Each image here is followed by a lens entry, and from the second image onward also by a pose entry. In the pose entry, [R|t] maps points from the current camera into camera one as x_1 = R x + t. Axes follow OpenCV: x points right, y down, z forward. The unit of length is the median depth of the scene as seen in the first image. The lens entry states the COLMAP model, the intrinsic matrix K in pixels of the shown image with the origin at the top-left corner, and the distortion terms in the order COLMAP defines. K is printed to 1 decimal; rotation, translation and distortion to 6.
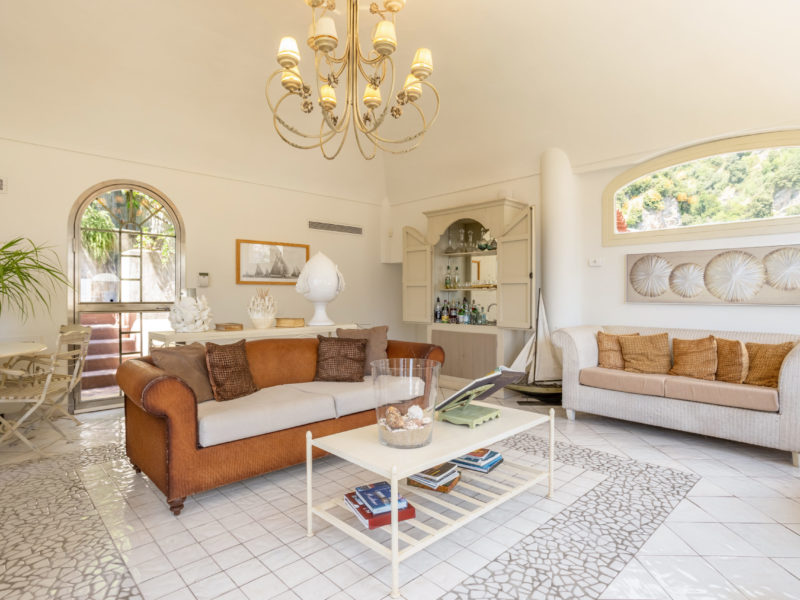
lens RADIAL K [[438.3, 0, 400.1], [0, 438.3, 295.6], [0, 0, 1]] dist [-0.043557, 0.017894]
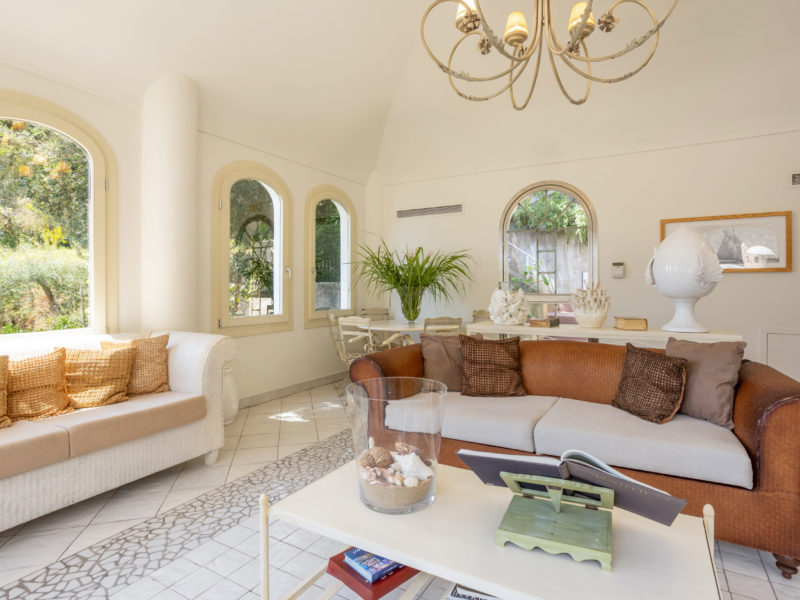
lens RADIAL K [[437.1, 0, 421.1], [0, 437.1, 287.4], [0, 0, 1]] dist [-0.037653, 0.020970]
pose [[0.307348, 0.001432, -0.951596, 0.349359], [-0.000671, 0.999999, 0.001288, -0.002072], [0.951597, 0.000243, 0.307349, 0.415345]]
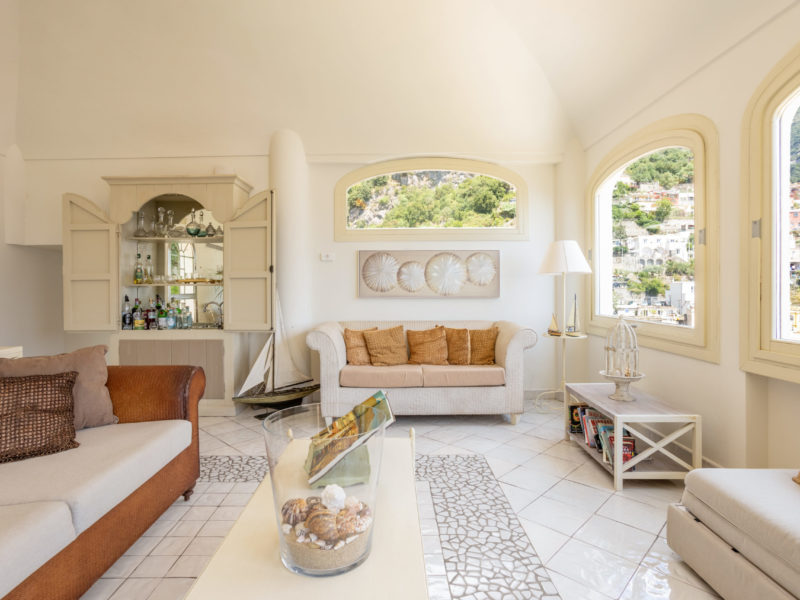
lens RADIAL K [[426.1, 0, 383.3], [0, 426.1, 286.7], [0, 0, 1]] dist [-0.035262, 0.002499]
pose [[0.695379, -0.006212, 0.718616, -0.173299], [0.008217, 0.999966, 0.000693, -0.010785], [-0.718596, 0.005423, 0.695407, 0.281353]]
